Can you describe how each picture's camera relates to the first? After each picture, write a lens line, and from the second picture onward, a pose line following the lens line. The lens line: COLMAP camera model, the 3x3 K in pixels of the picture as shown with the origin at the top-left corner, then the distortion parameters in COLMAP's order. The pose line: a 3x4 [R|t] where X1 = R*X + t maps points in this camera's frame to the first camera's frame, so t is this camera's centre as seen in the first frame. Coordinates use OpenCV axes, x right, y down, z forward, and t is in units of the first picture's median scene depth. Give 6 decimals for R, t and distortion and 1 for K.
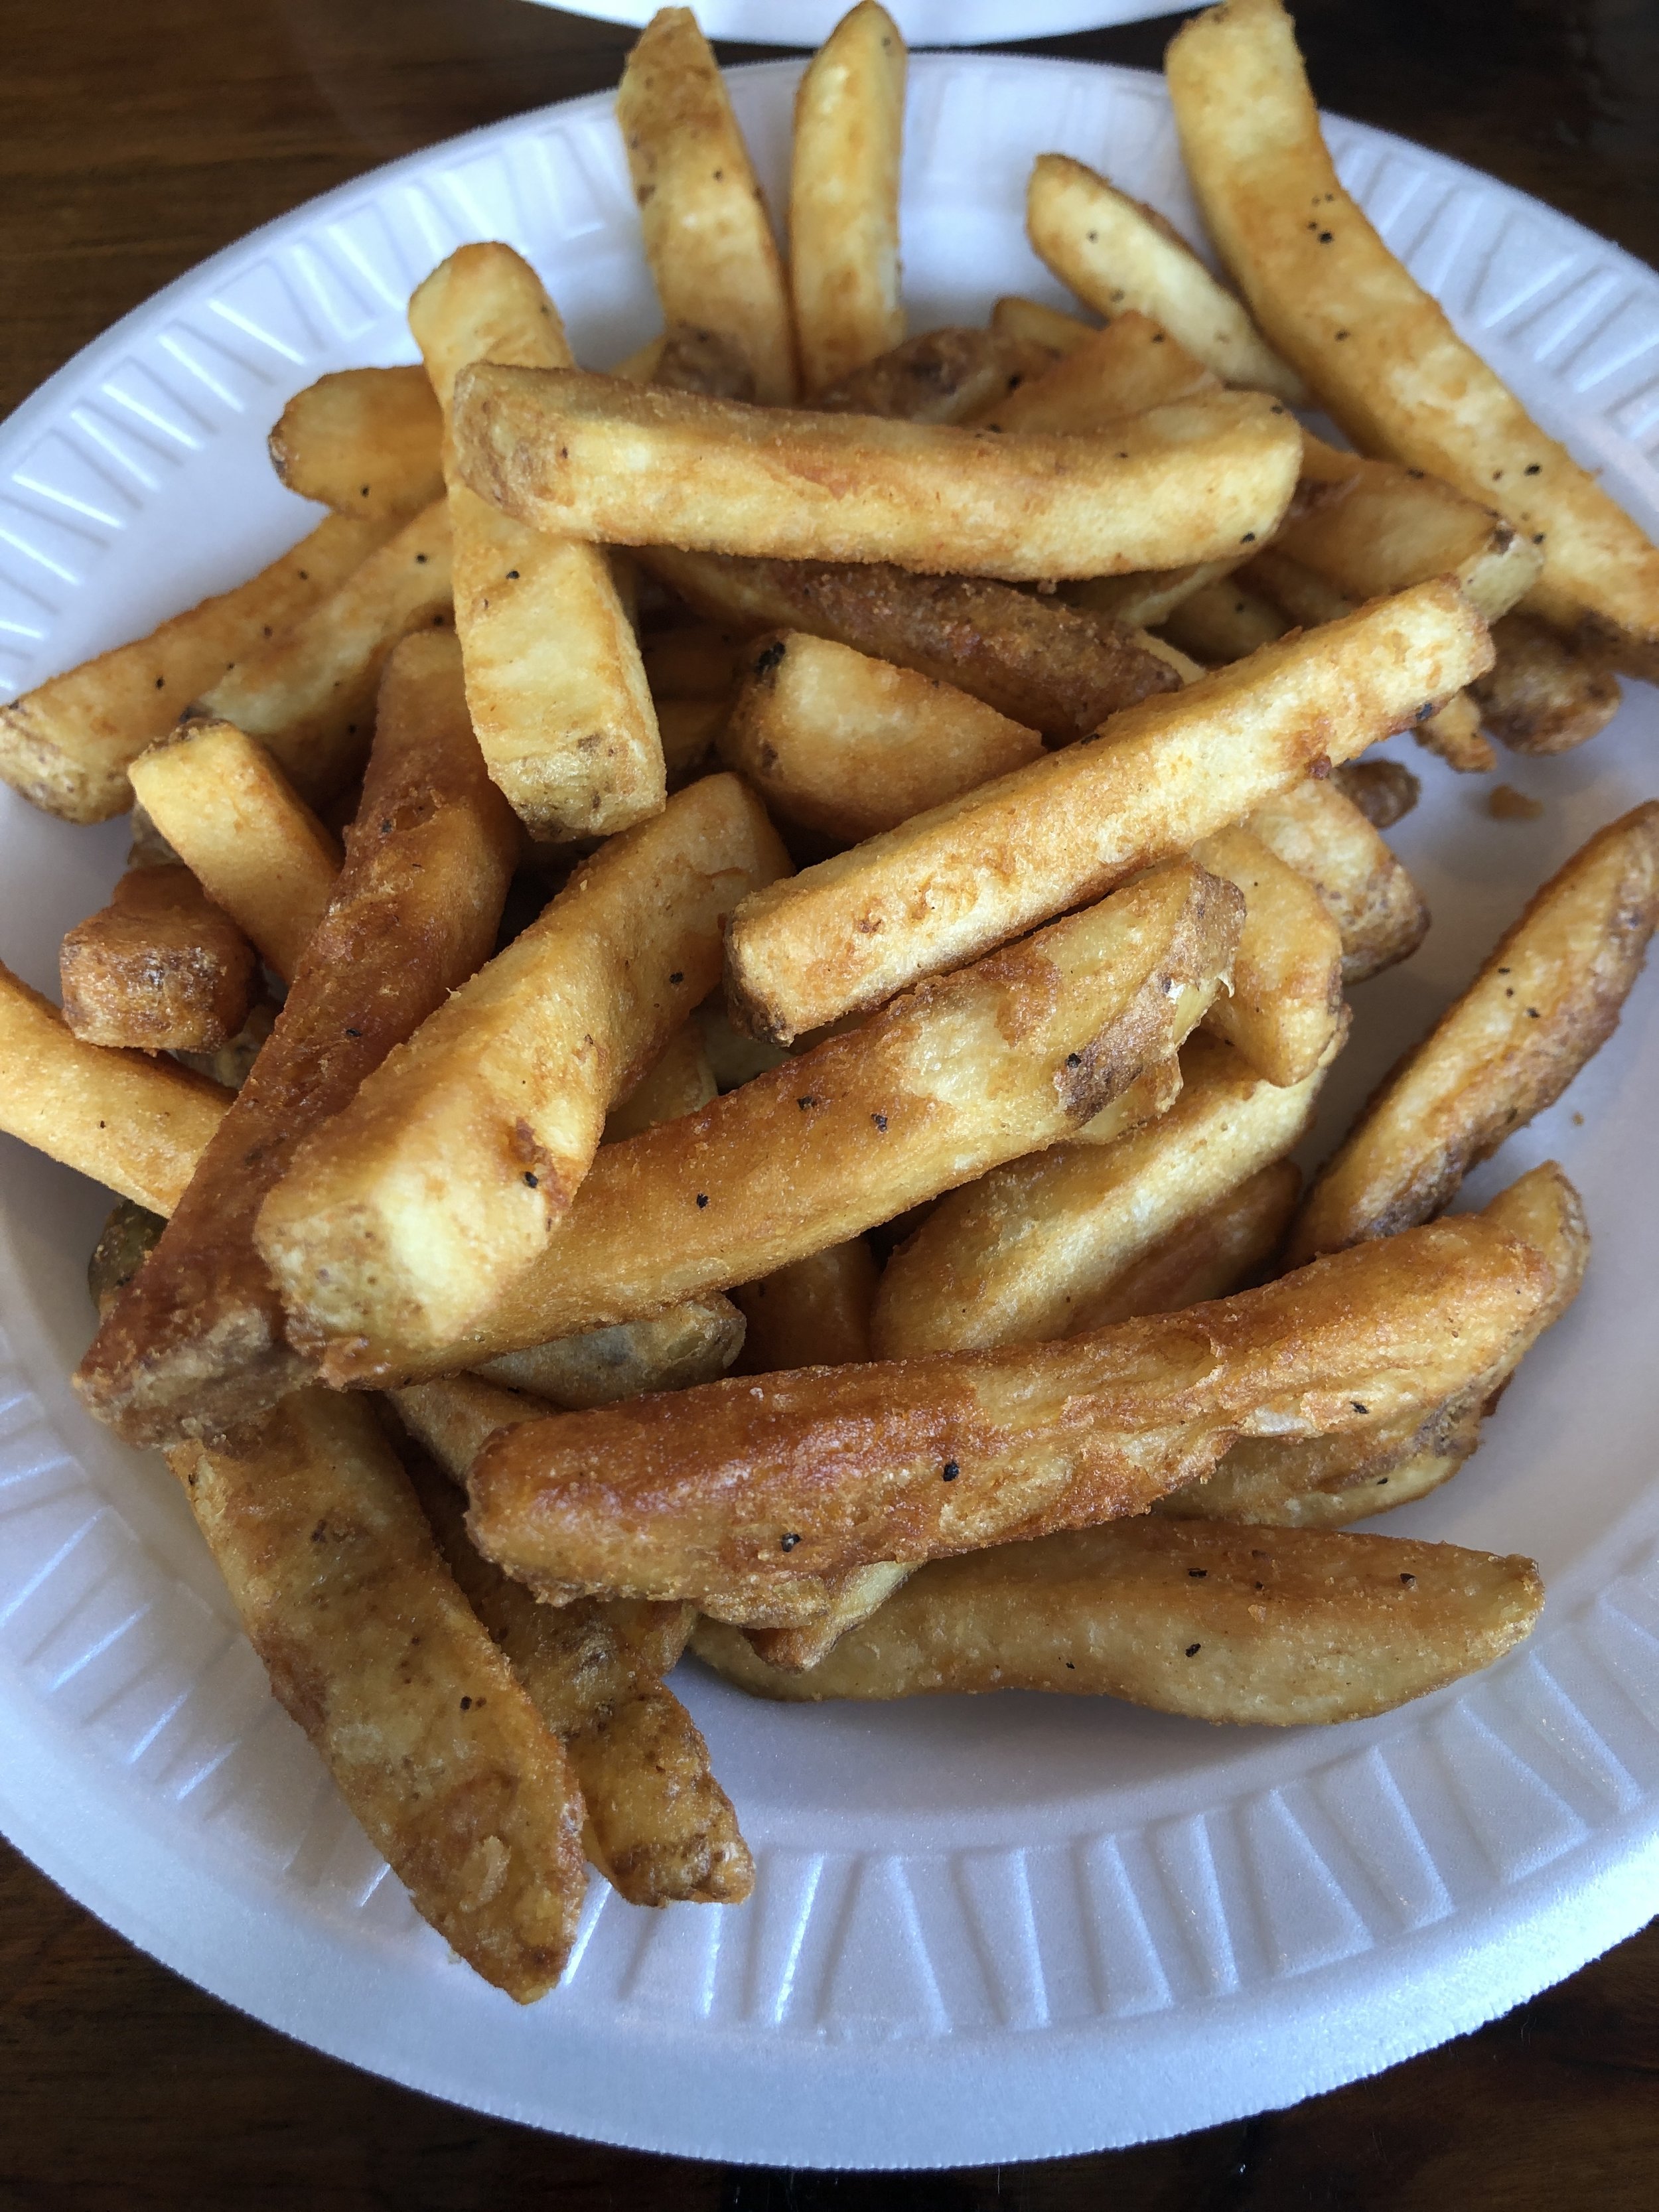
lens RADIAL K [[1778.2, 0, 829.5], [0, 1778.2, 1106.0], [0, 0, 1]] dist [0.101490, -0.256664]
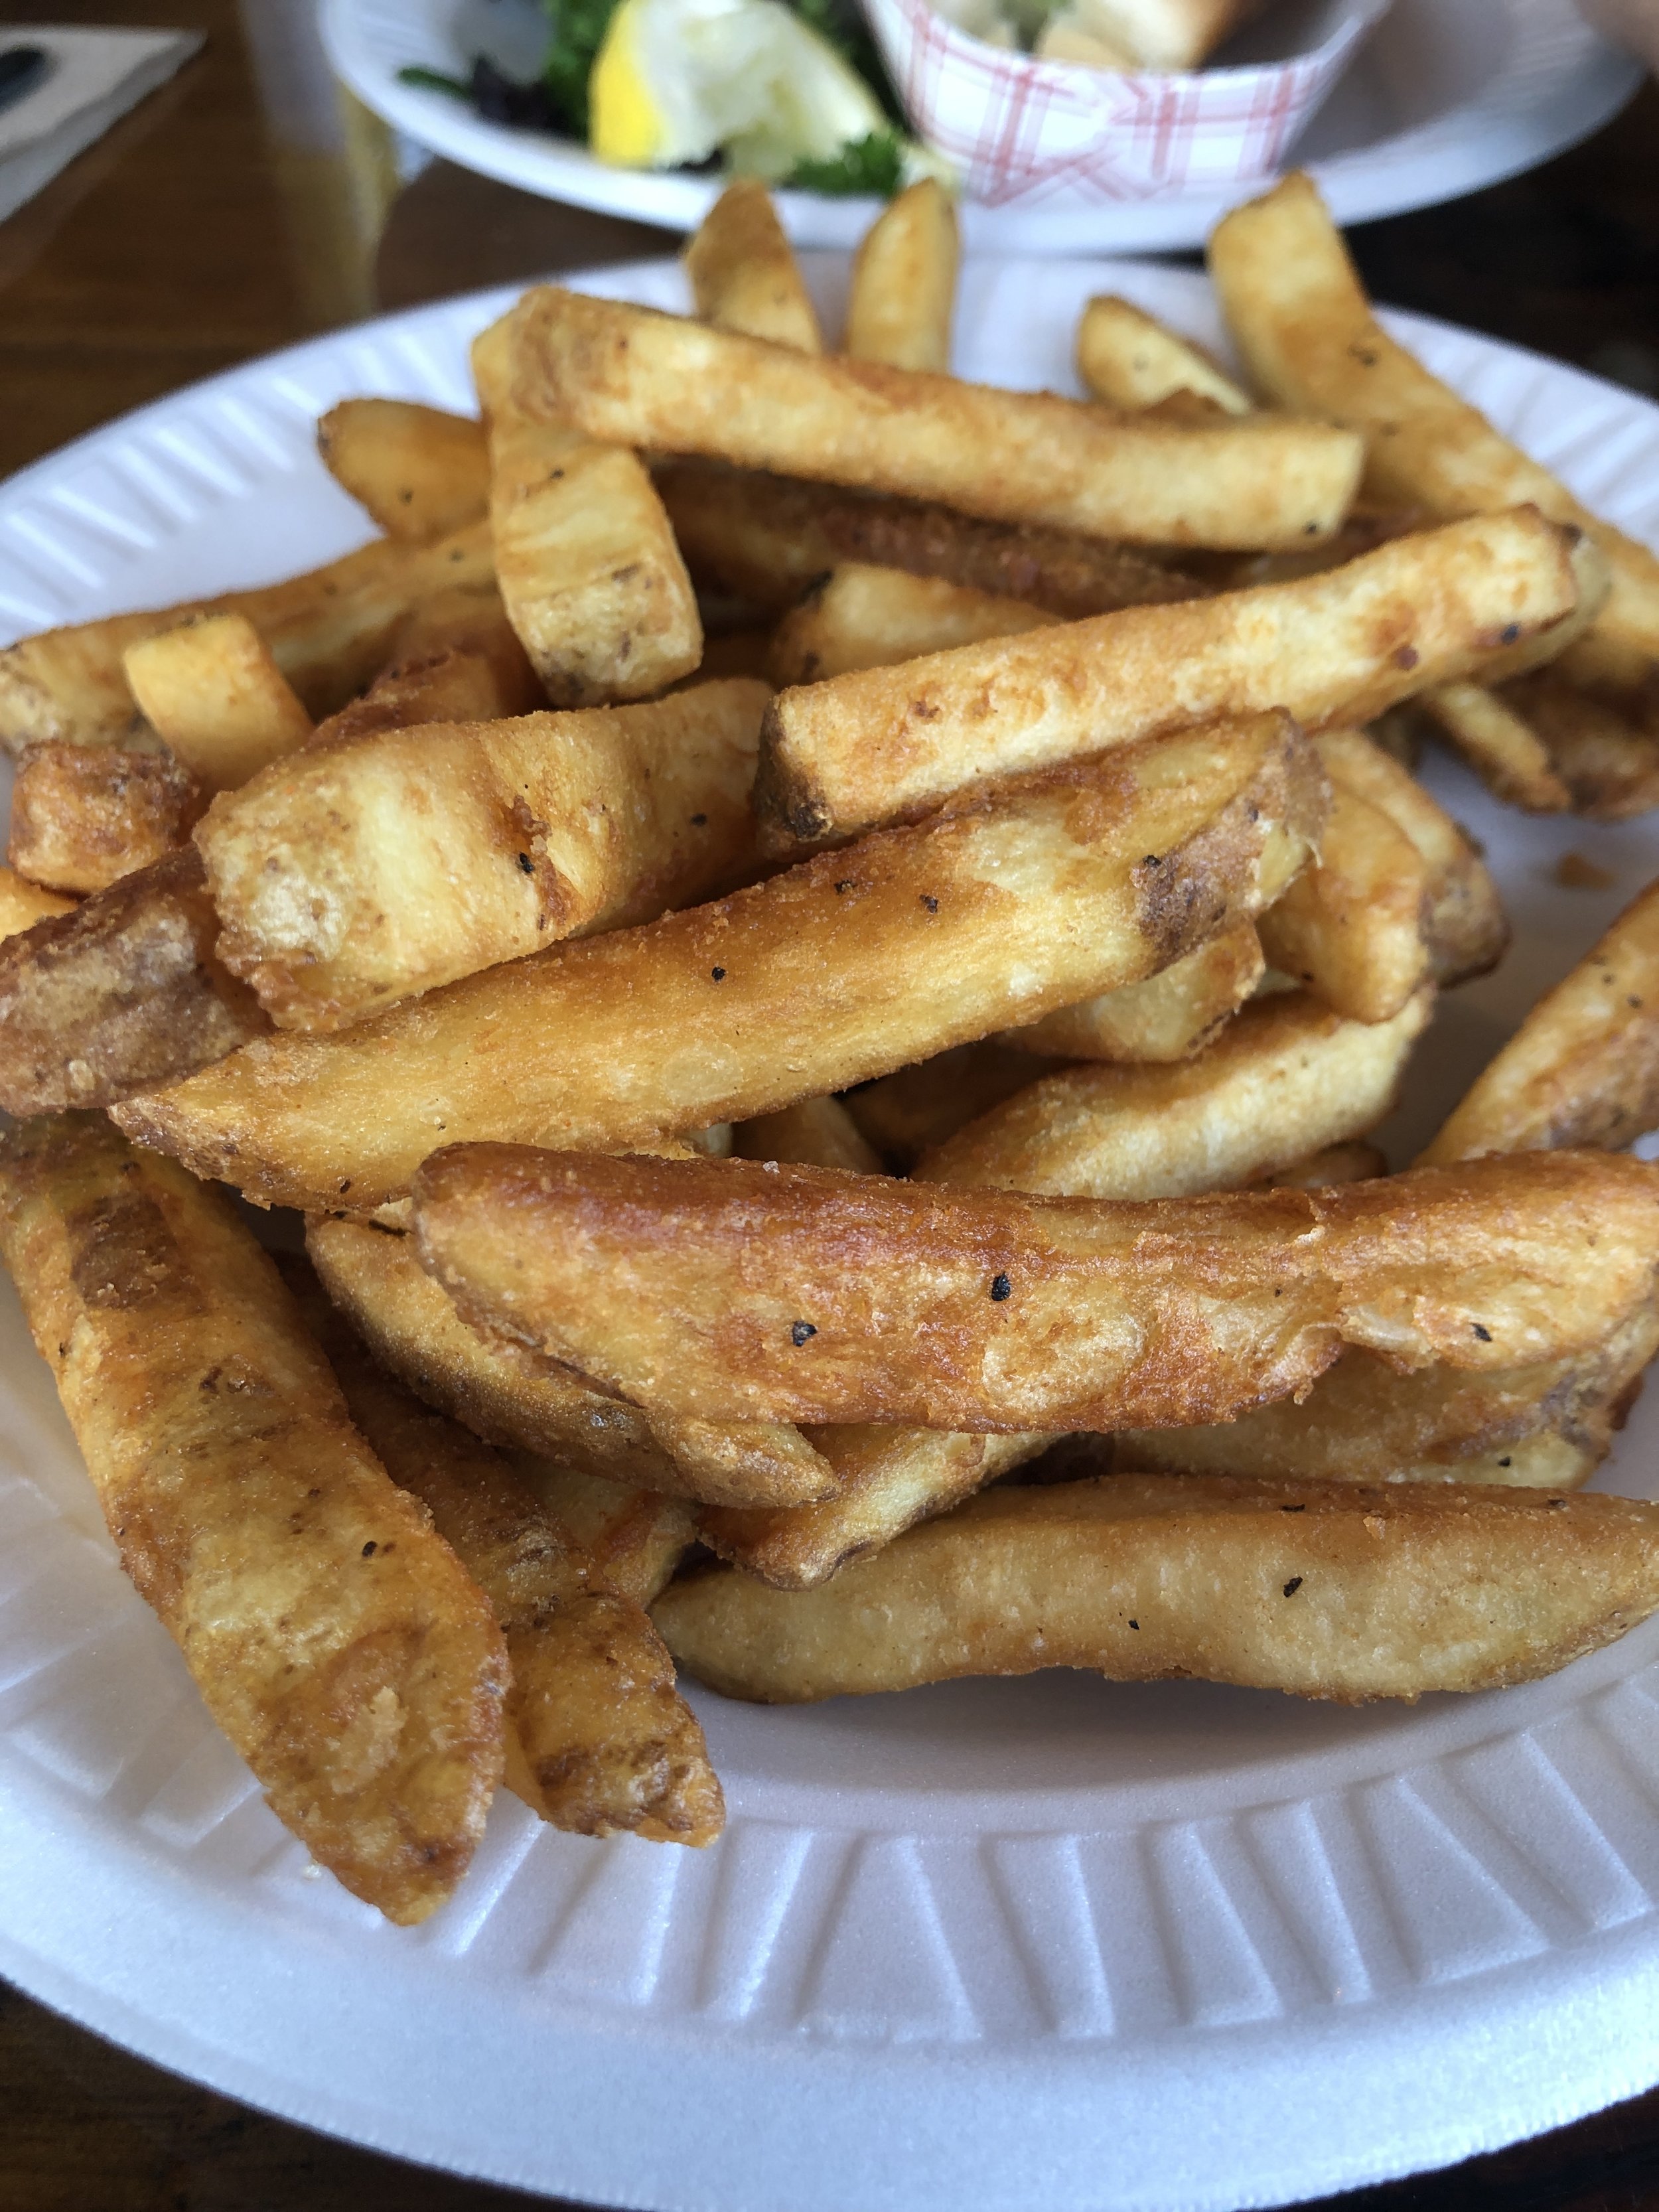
lens RADIAL K [[1815.4, 0, 829.5], [0, 1815.4, 1106.0], [0, 0, 1]] dist [0.045538, -0.124868]
pose [[0.998174, 0.059937, 0.007436, -0.020213], [-0.055506, 0.958895, -0.278280, 0.337856], [-0.023809, 0.277359, 0.960471, 0.174608]]
